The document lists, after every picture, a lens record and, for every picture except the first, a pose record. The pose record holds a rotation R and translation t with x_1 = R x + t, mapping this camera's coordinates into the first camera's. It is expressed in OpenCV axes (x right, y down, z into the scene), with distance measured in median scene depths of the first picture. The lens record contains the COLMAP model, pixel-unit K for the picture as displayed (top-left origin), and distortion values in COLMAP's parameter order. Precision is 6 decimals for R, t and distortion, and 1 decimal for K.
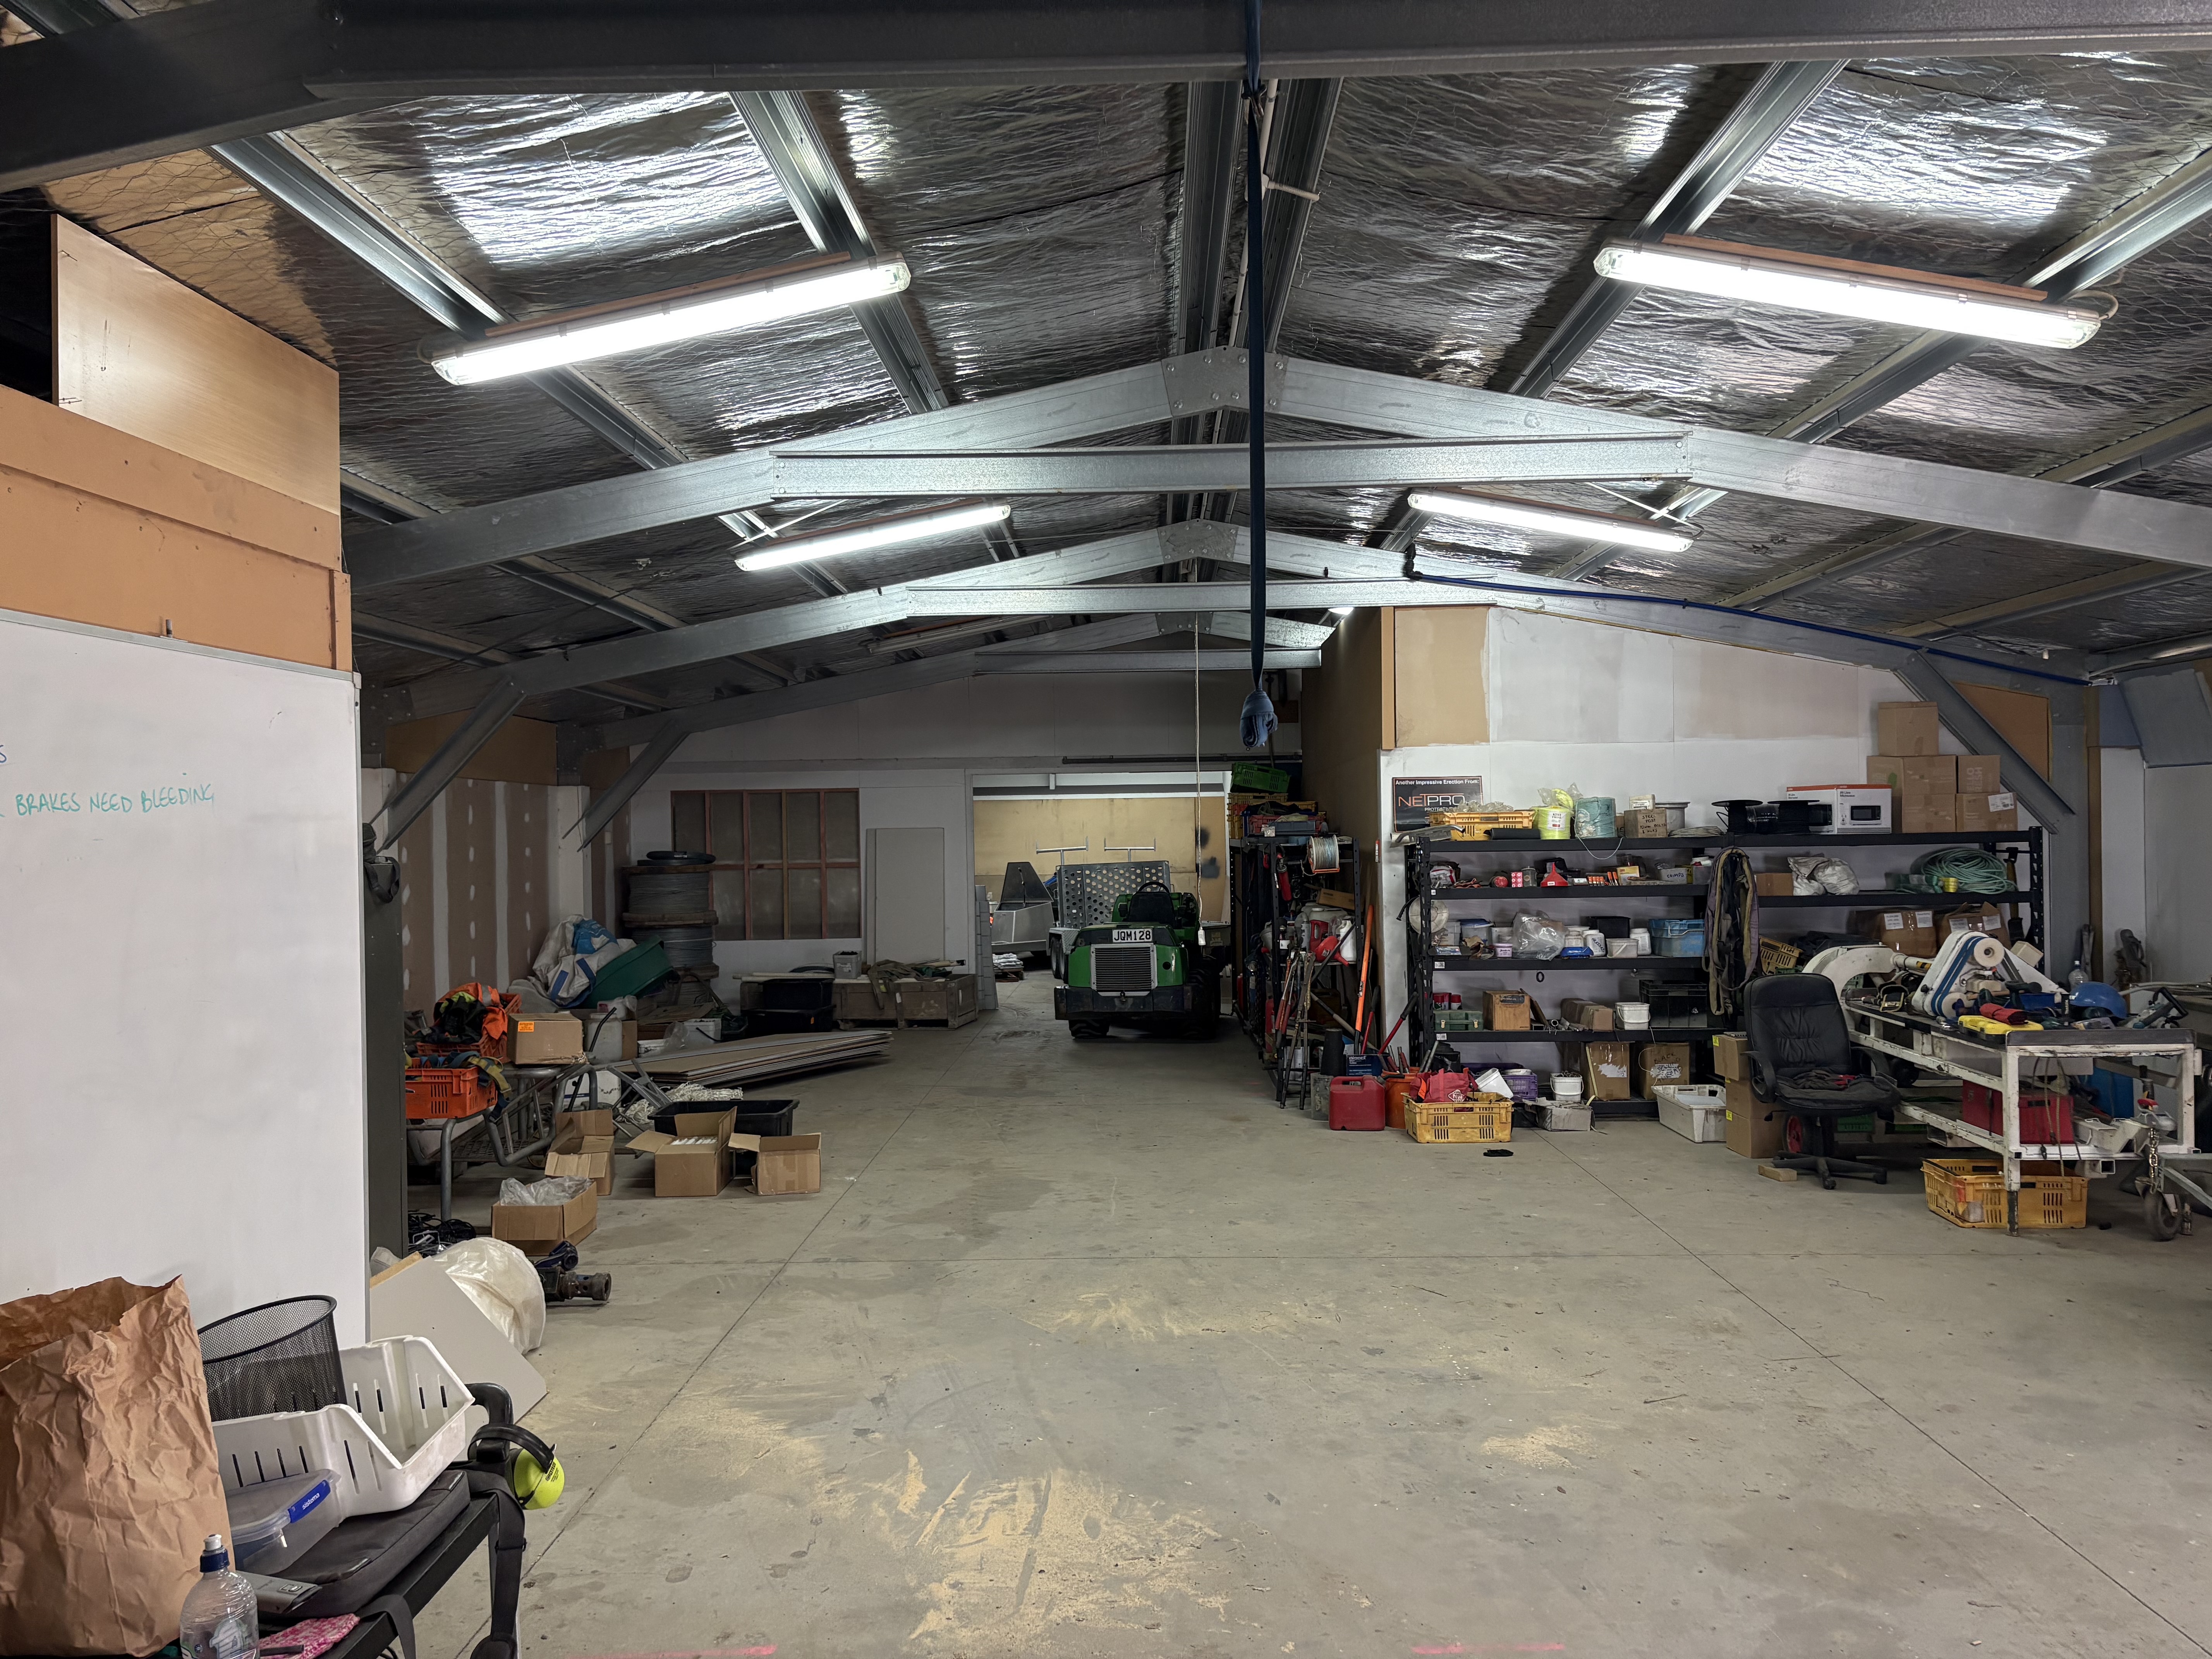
lens RADIAL K [[1692.9, 0, 1110.3], [0, 1692.9, 824.0], [0, 0, 1]] dist [0.053063, -0.035954]
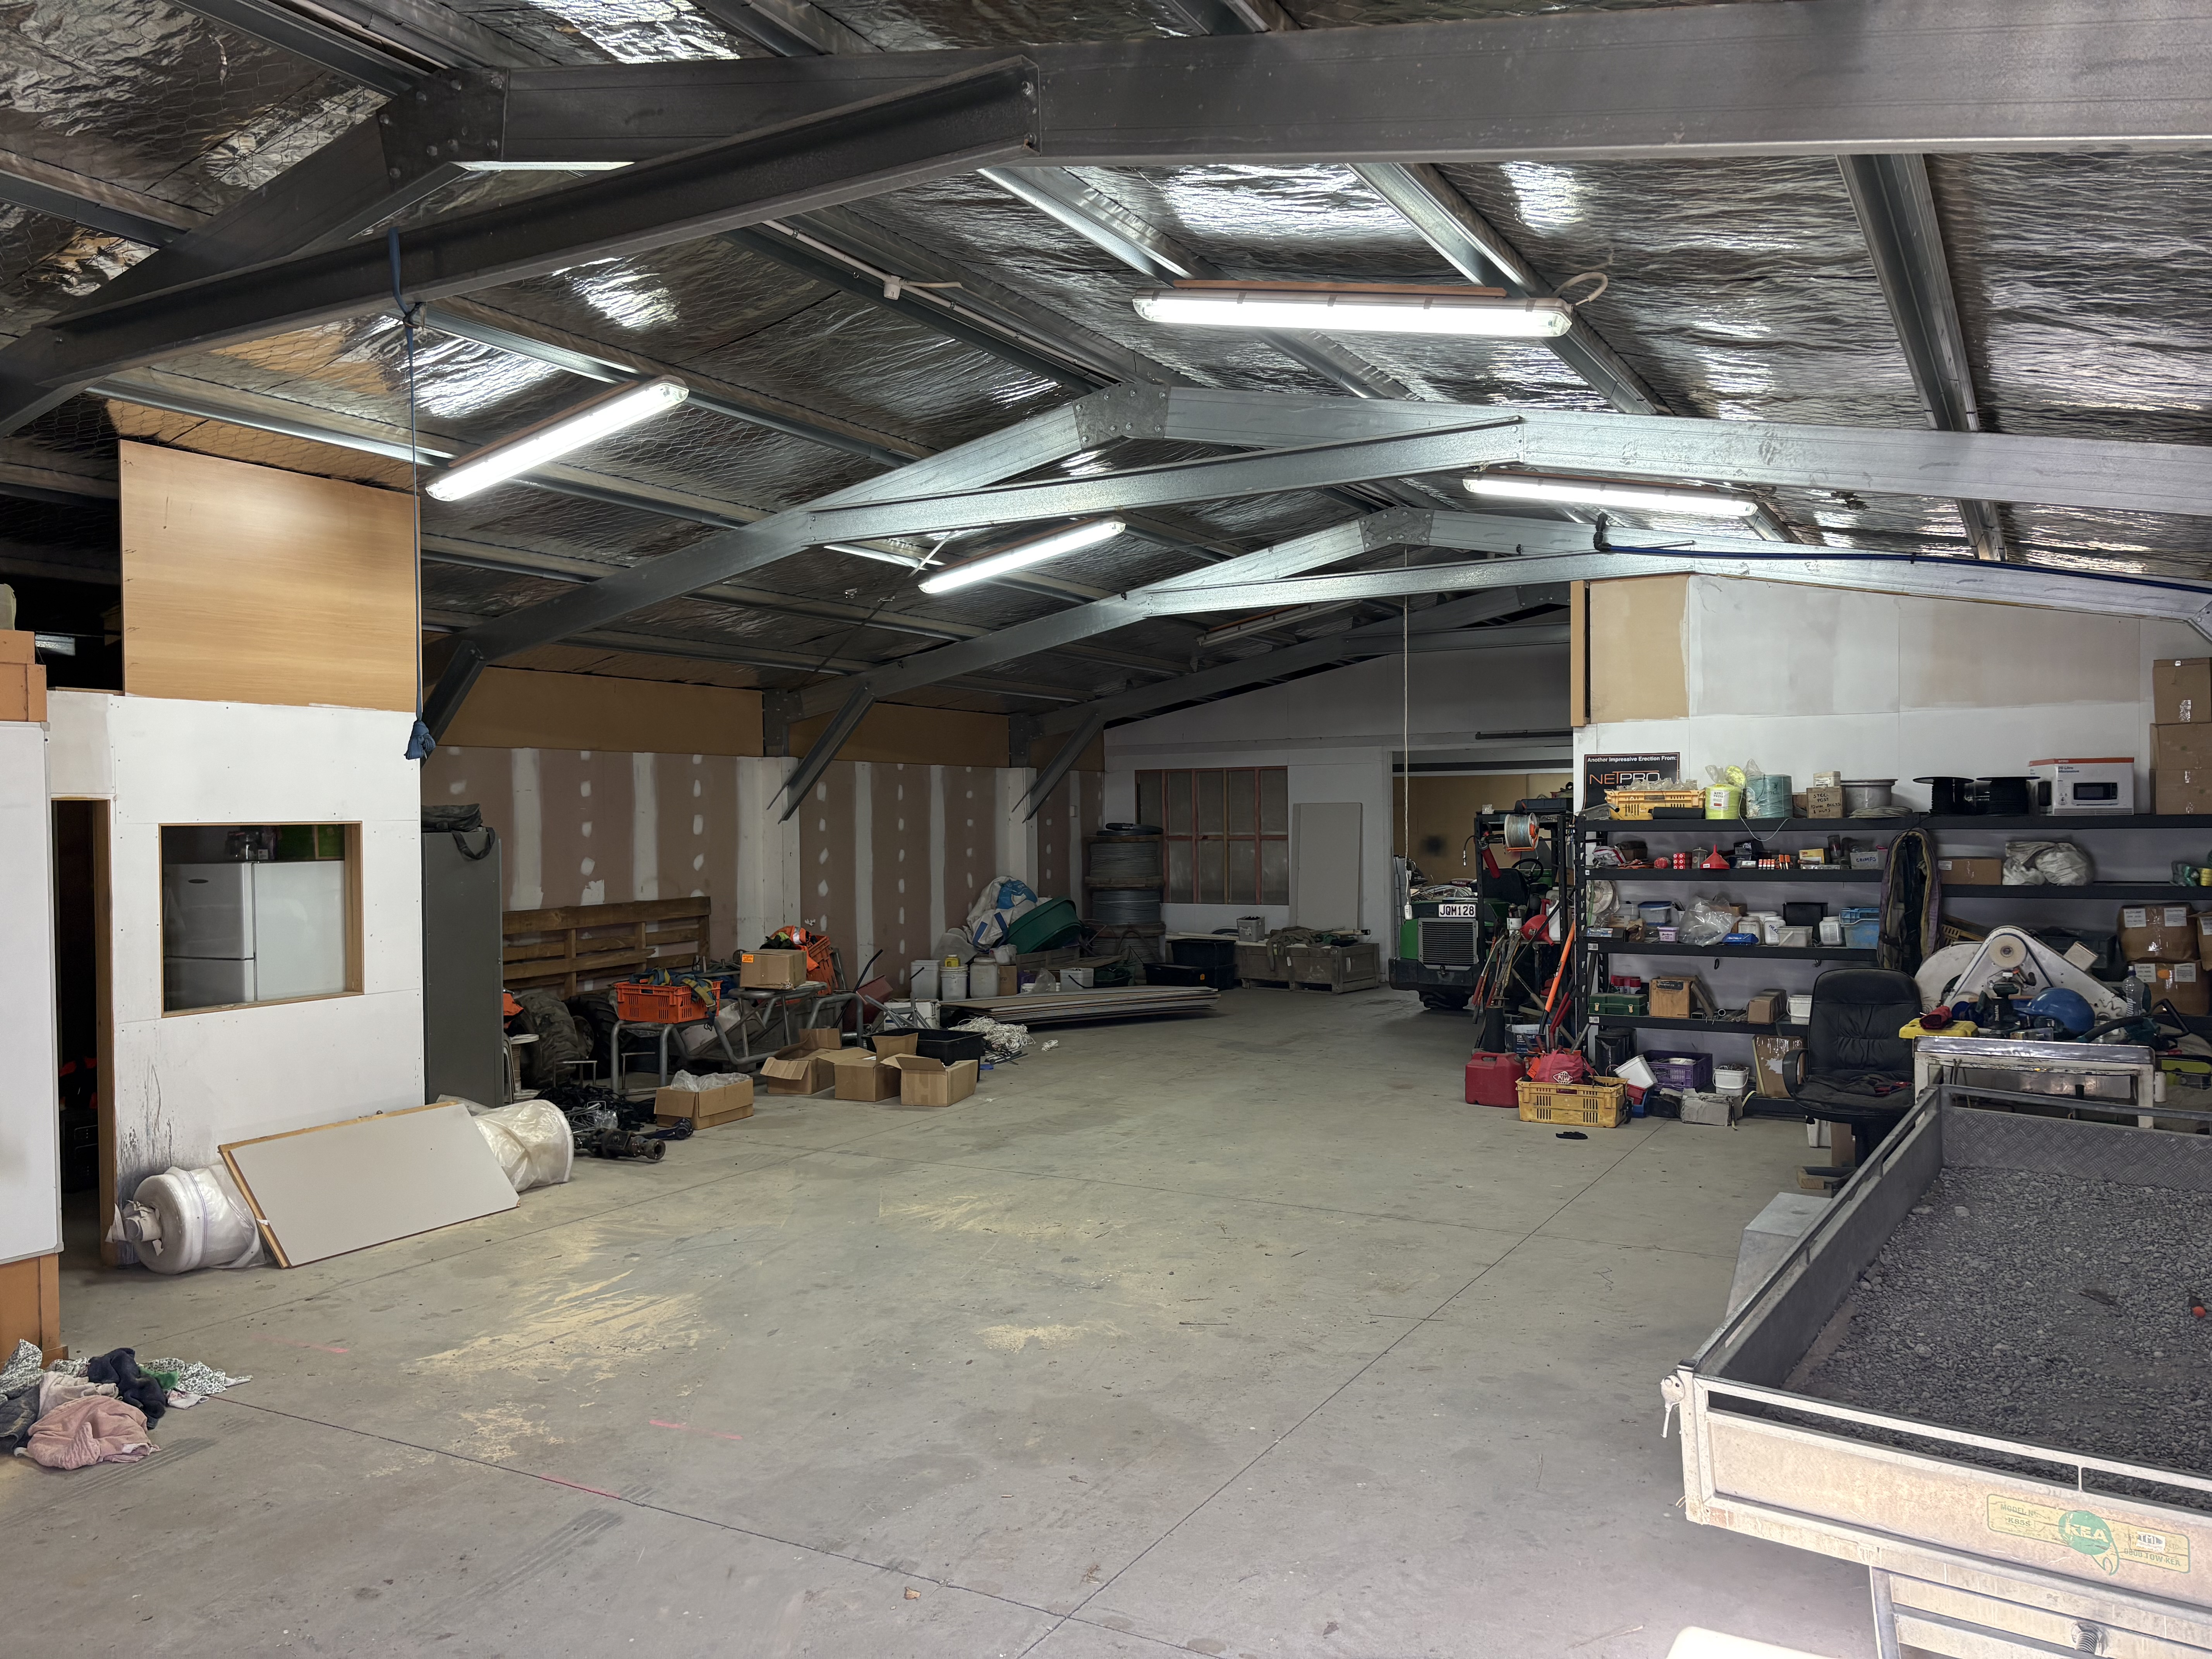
lens RADIAL K [[1692.9, 0, 1090.2], [0, 1692.9, 825.8], [0, 0, 1]] dist [0.053063, -0.035954]
pose [[0.874519, 0.009210, -0.484904, 0.601020], [-0.000038, 0.999821, 0.018922, -0.007751], [0.484992, -0.016529, 0.874362, -0.002496]]
